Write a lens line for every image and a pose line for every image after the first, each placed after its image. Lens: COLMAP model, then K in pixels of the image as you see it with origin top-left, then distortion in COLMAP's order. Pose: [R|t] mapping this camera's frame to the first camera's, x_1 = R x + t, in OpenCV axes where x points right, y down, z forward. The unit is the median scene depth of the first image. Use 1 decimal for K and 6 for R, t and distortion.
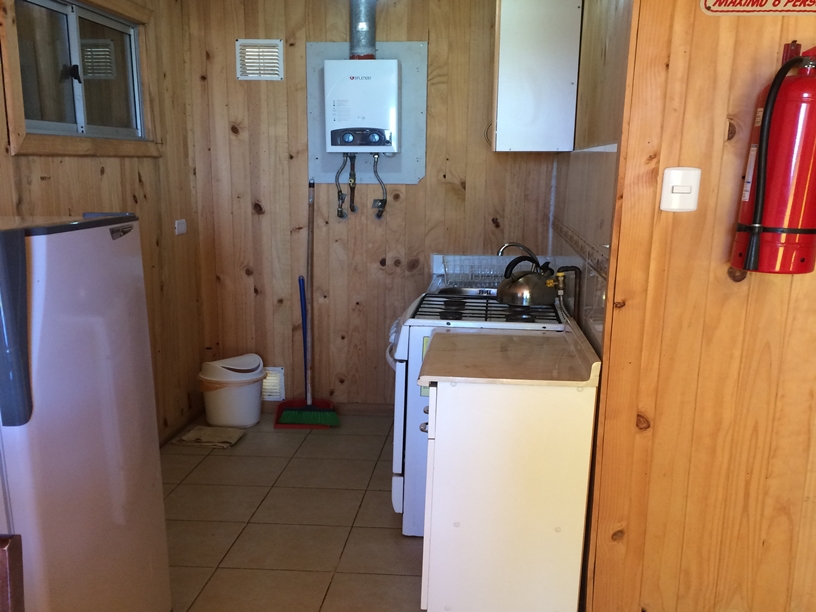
lens RADIAL K [[681.8, 0, 408.0], [0, 681.8, 306.0], [0, 0, 1]] dist [-0.004959, -0.013516]
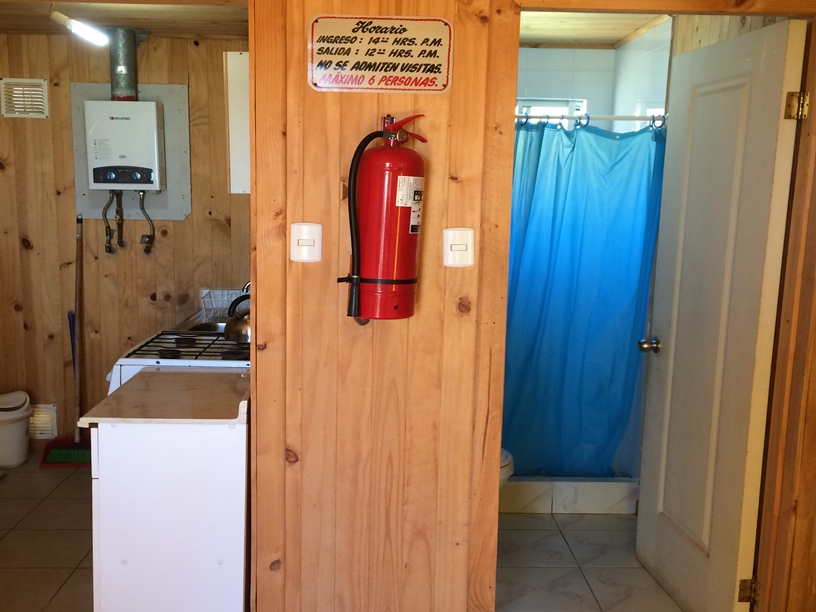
lens RADIAL K [[708.4, 0, 407.7], [0, 708.4, 278.7], [0, 0, 1]] dist [0.005219, -0.052518]
pose [[0.993791, -0.006551, 0.111073, 0.394191], [0.013852, 0.997783, -0.065087, -0.031861], [-0.110400, 0.066221, 0.991679, -0.140537]]
